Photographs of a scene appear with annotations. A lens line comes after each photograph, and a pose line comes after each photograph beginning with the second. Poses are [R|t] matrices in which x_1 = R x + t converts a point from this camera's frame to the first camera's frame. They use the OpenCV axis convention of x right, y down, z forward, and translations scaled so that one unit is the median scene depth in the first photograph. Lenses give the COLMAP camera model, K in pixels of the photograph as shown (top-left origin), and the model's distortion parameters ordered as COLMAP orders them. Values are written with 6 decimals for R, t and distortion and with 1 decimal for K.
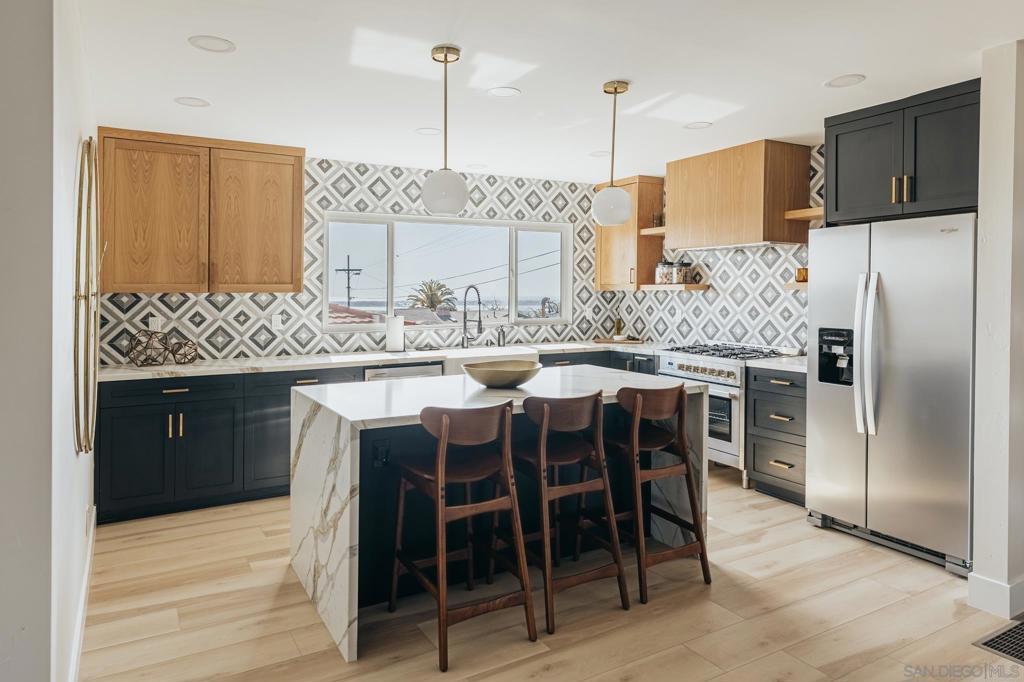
lens RADIAL K [[641.1, 0, 512.6], [0, 641.1, 296.0], [0, 0, 1]] dist [0.004417, 0.000139]
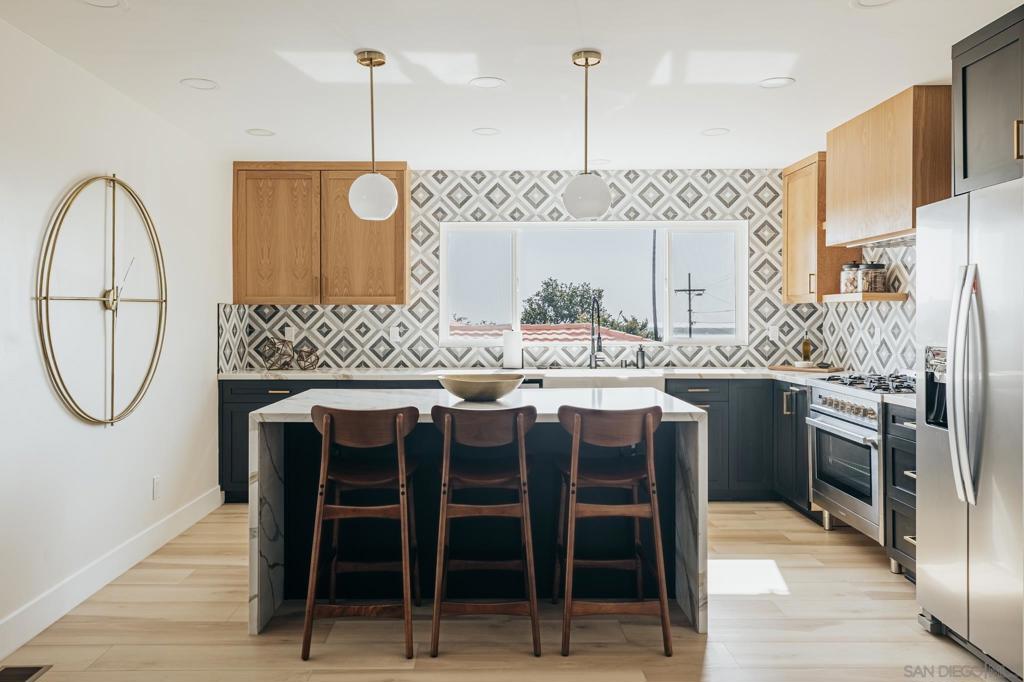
lens RADIAL K [[746.2, 0, 509.8], [0, 746.2, 317.0], [0, 0, 1]] dist [0.002138, 0.003151]
pose [[0.873409, 0.002554, -0.486981, 0.365292], [-0.005296, 0.999977, -0.004252, 0.017097], [0.486959, 0.006293, 0.873402, 0.051215]]
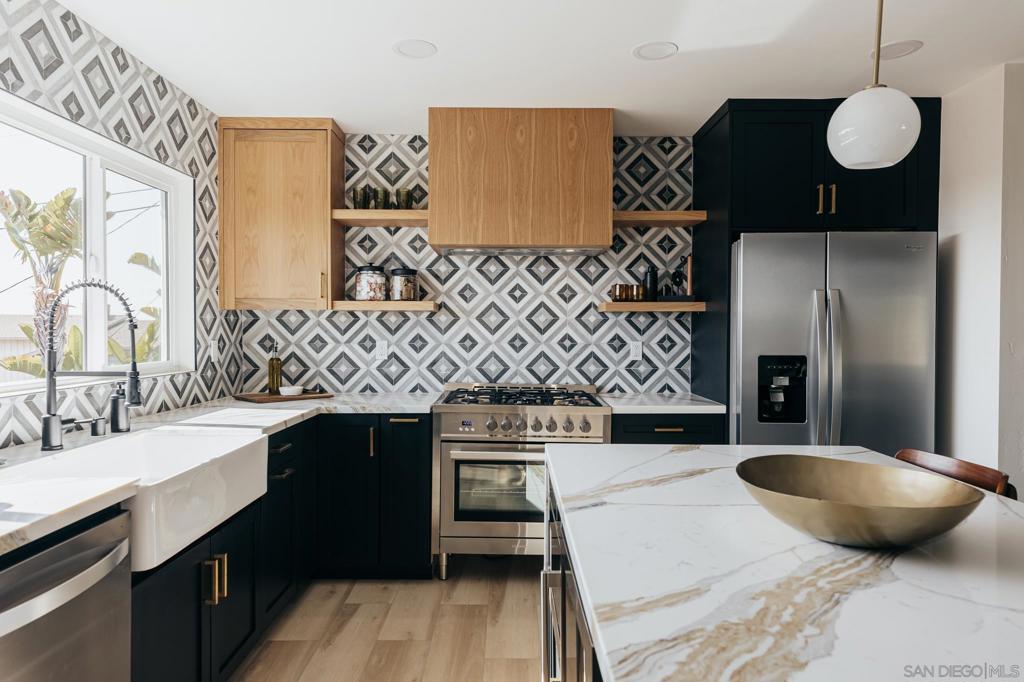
lens RADIAL K [[663.0, 0, 512.0], [0, 663.0, 341.0], [0, 0, 1]] dist [0.000569, -0.000073]
pose [[0.518668, -0.014291, 0.854856, -0.301625], [0.000640, 0.999867, 0.016327, 0.012429], [-0.854975, -0.007922, 0.518608, 0.631473]]
